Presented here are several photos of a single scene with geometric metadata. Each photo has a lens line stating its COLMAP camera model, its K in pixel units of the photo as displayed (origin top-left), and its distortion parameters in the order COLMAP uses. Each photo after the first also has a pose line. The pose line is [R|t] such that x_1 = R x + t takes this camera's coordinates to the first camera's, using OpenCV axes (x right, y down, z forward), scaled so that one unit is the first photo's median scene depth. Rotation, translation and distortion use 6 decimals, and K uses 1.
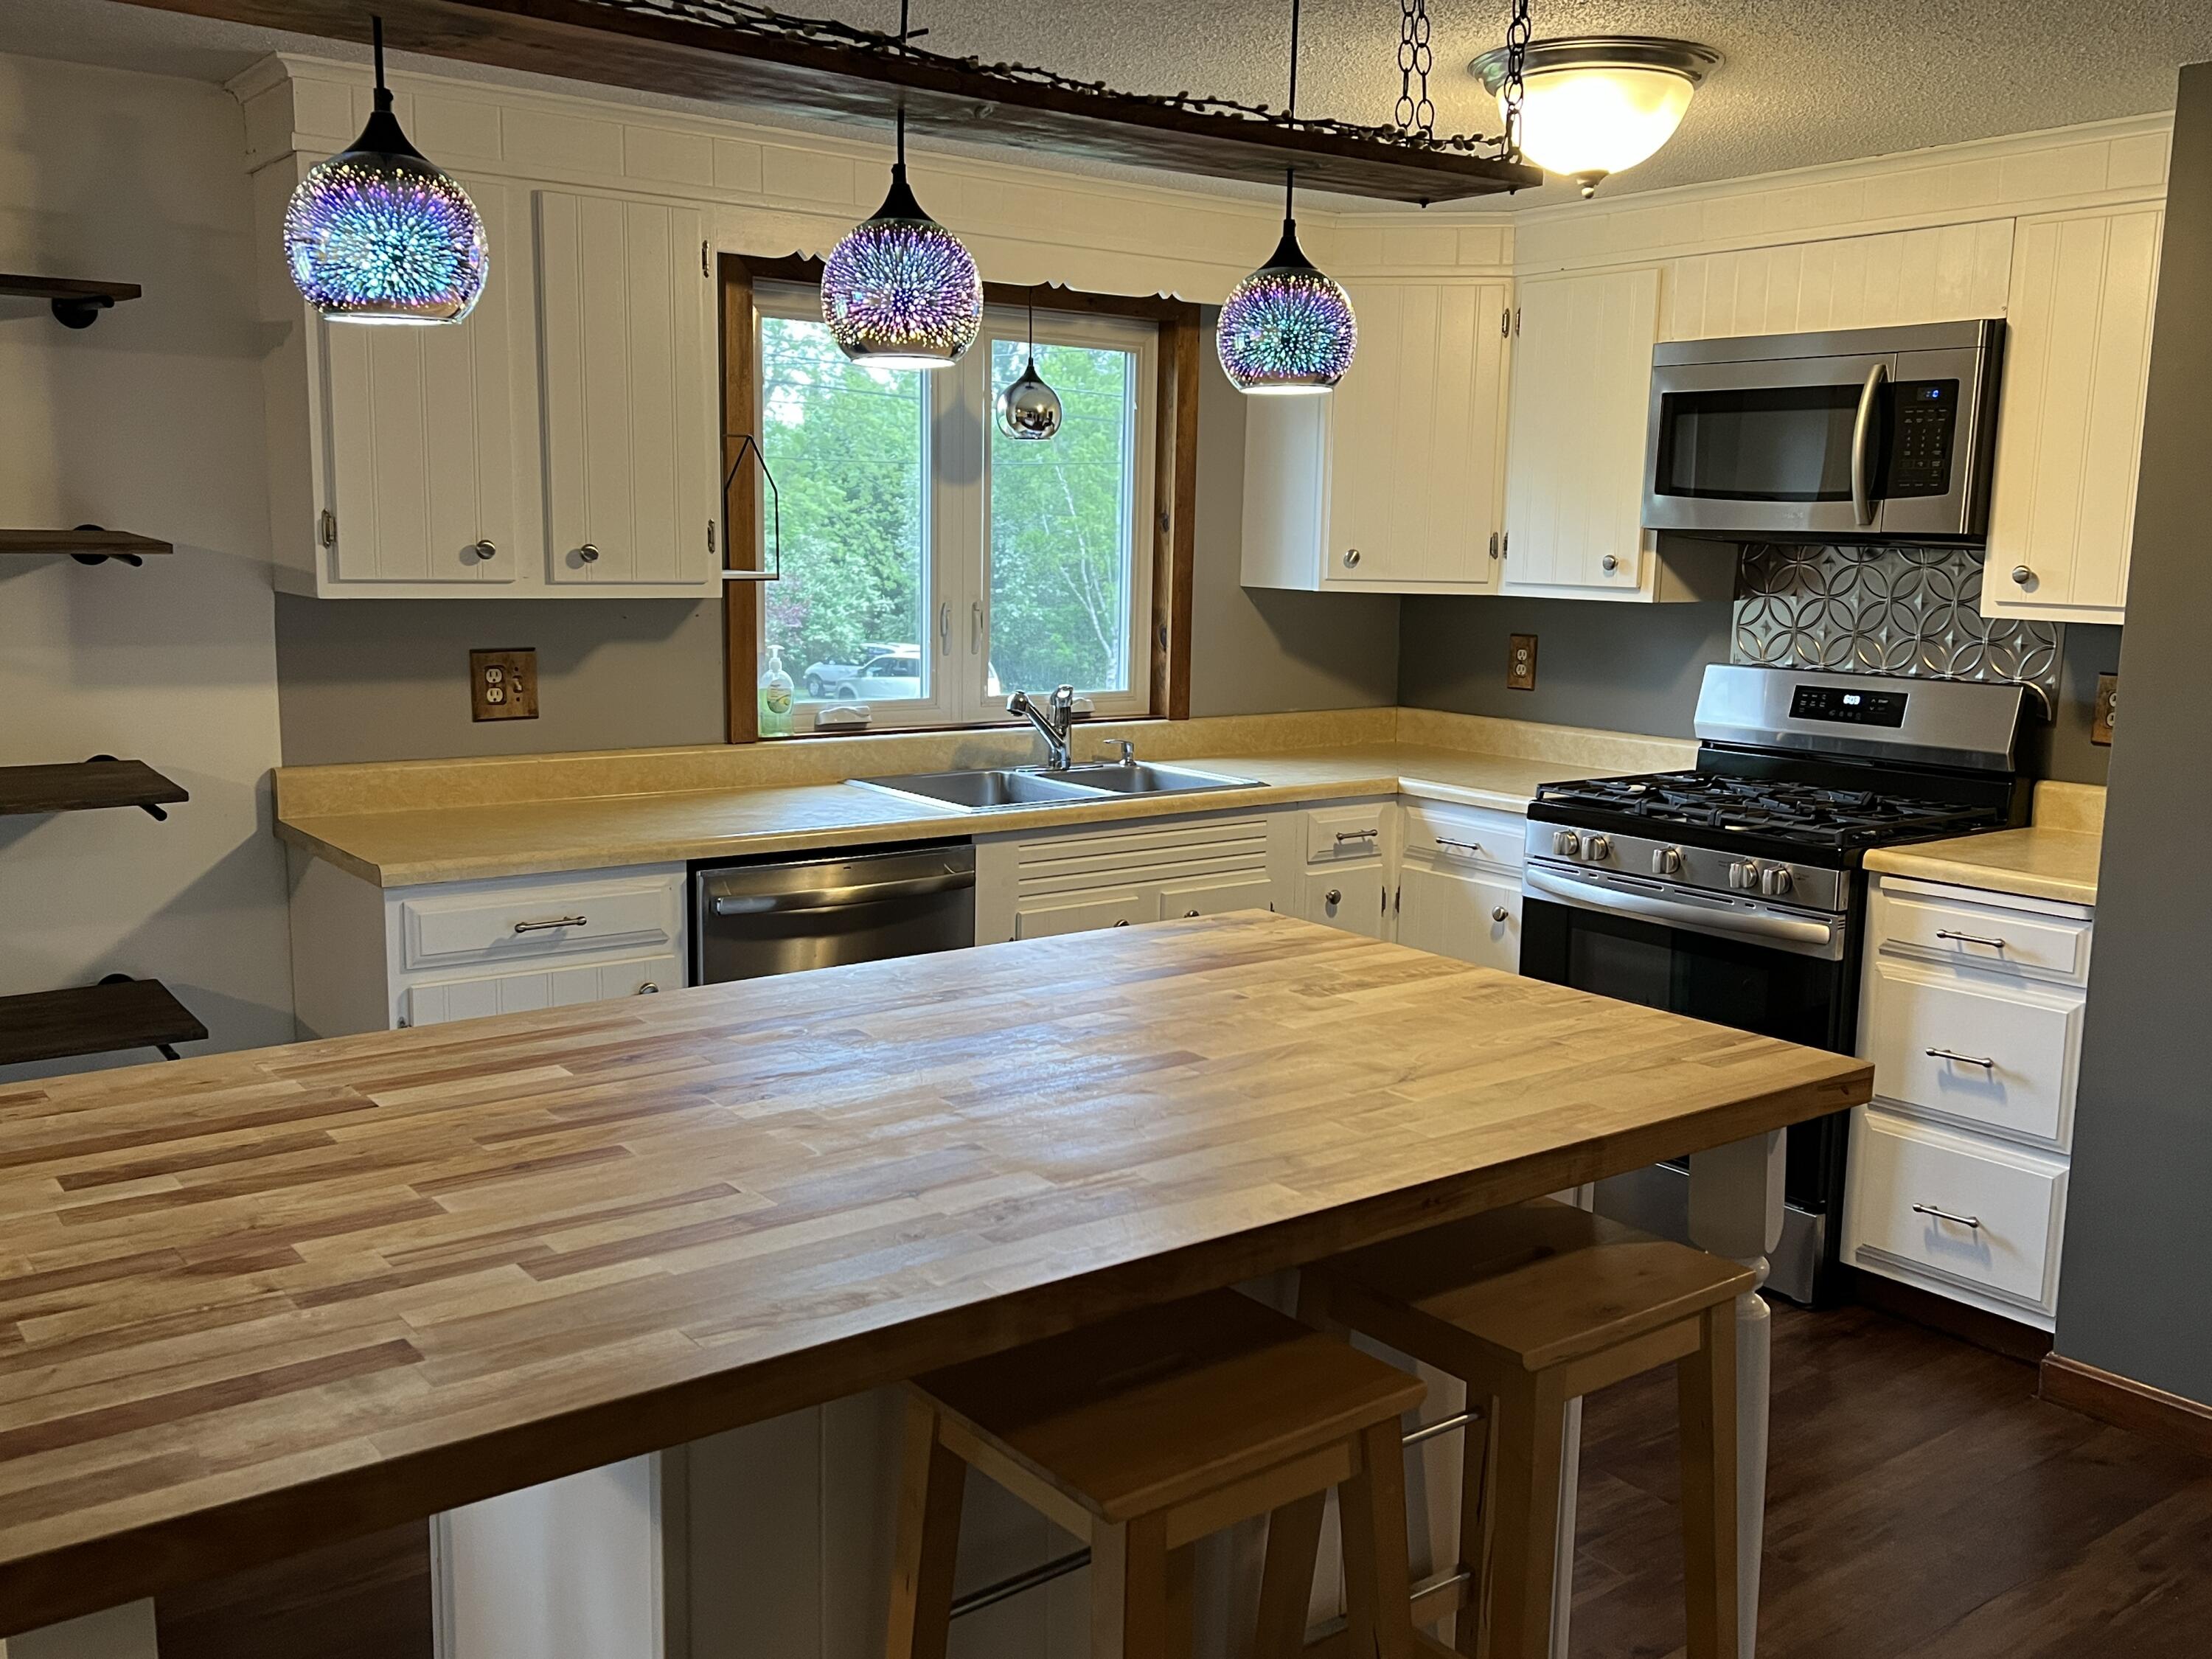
lens RADIAL K [[1975.2, 0, 1102.9], [0, 1975.2, 820.3], [0, 0, 1]] dist [0.043003, -0.039172]
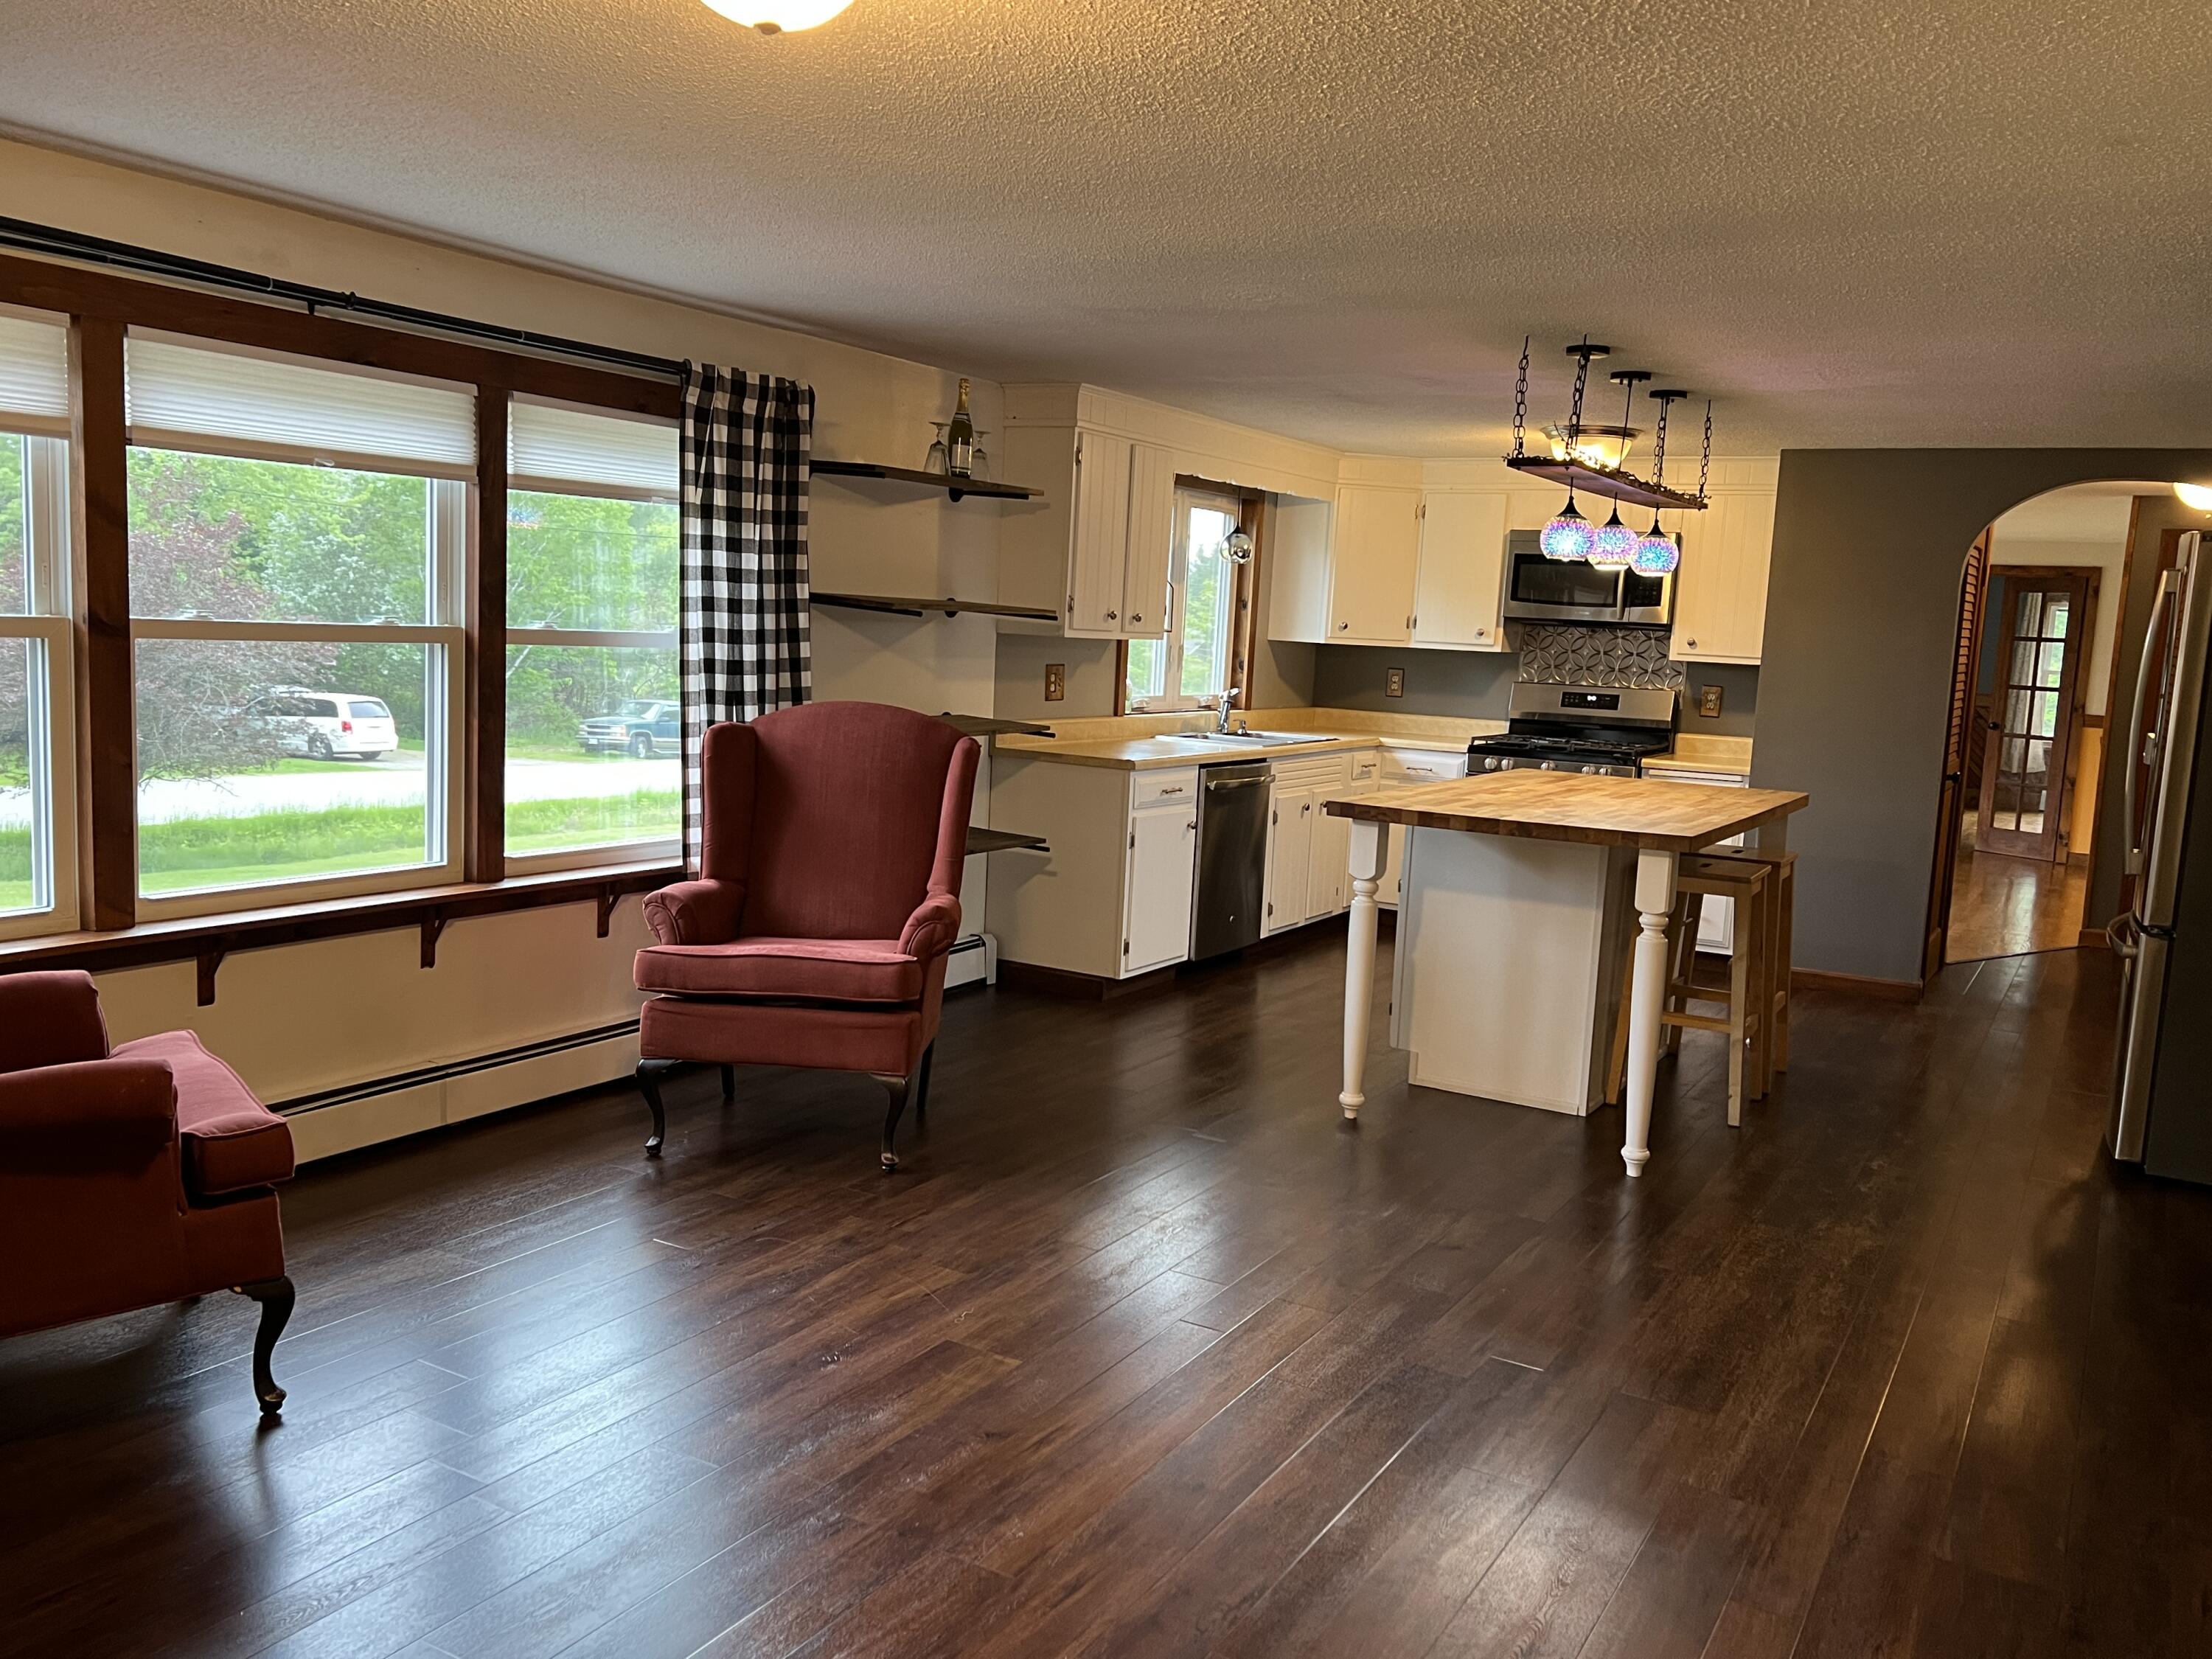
lens RADIAL K [[1807.3, 0, 1091.6], [0, 1807.3, 843.2], [0, 0, 1]] dist [0.058527, -0.062533]
pose [[0.923823, -0.019959, 0.382299, -0.964653], [0.023314, 0.999720, -0.004146, 0.100766], [-0.382109, 0.012743, 0.924029, -0.673272]]
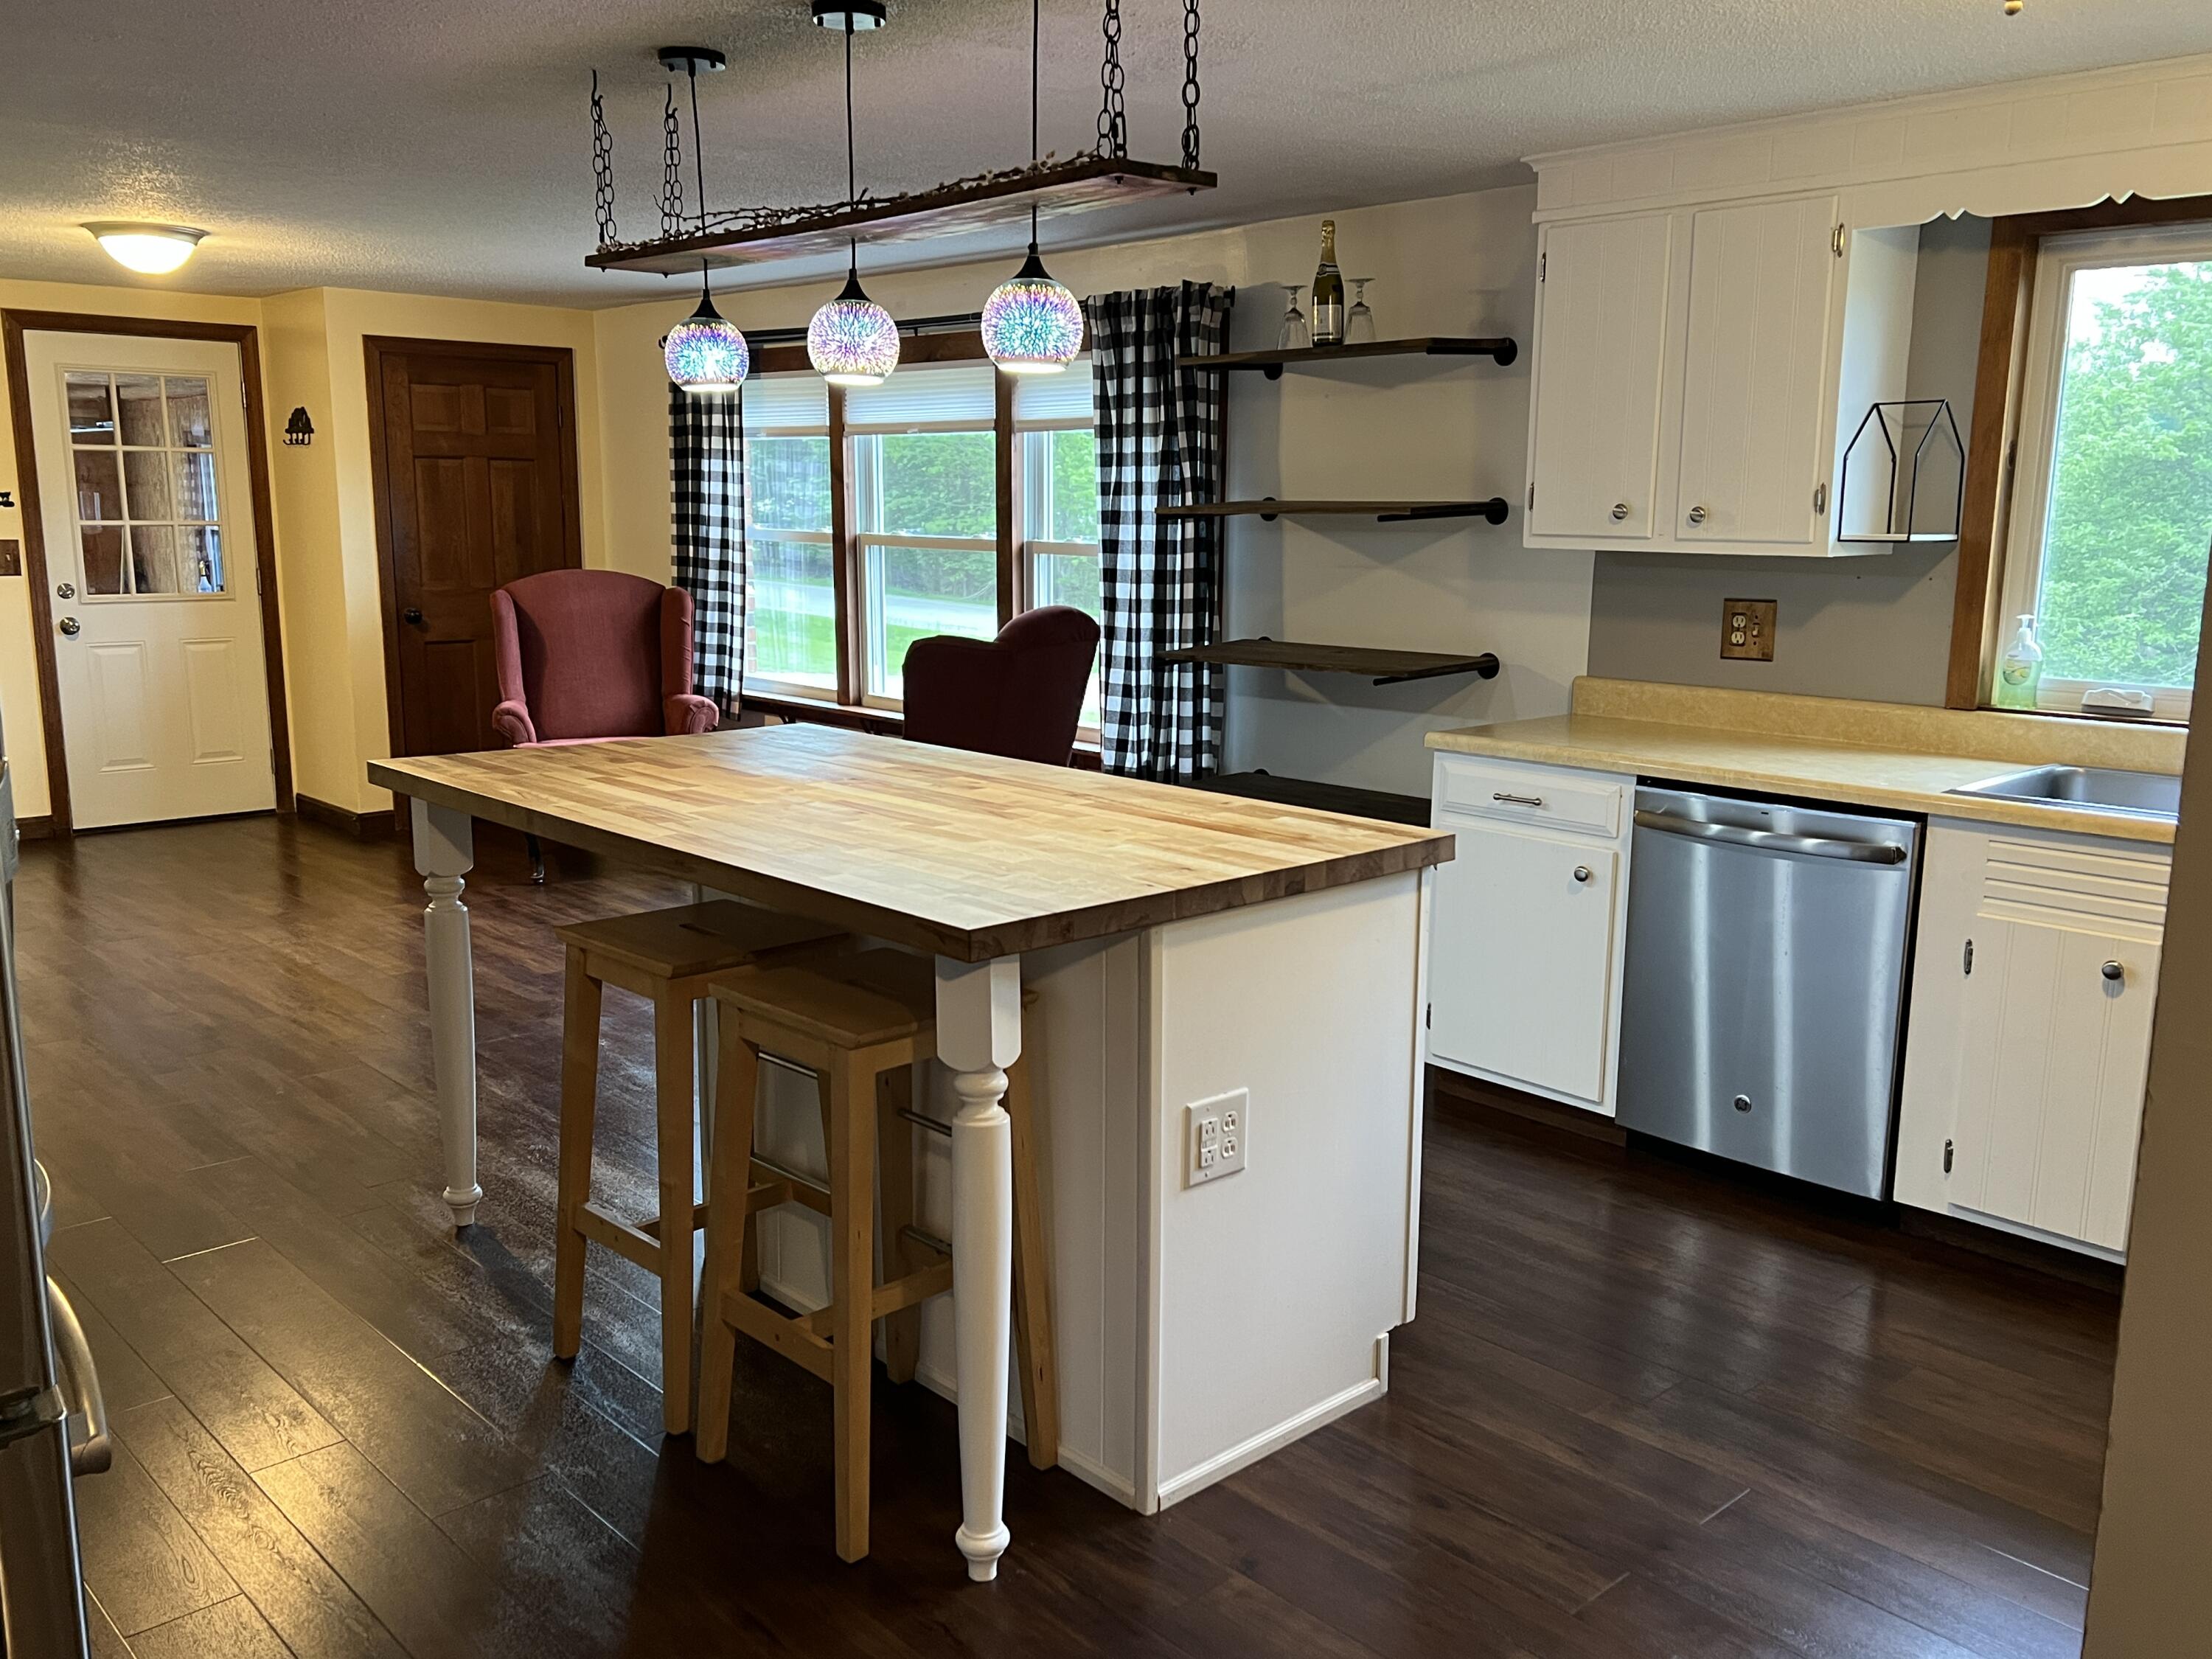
lens RADIAL K [[1865.1, 0, 1113.6], [0, 1865.1, 844.9], [0, 0, 1]] dist [0.068661, -0.001687]
pose [[0.082903, 0.164410, -0.982902, 0.791459], [-0.153452, 0.976640, 0.150420, -0.054247], [0.984672, 0.138358, 0.106196, 0.533060]]
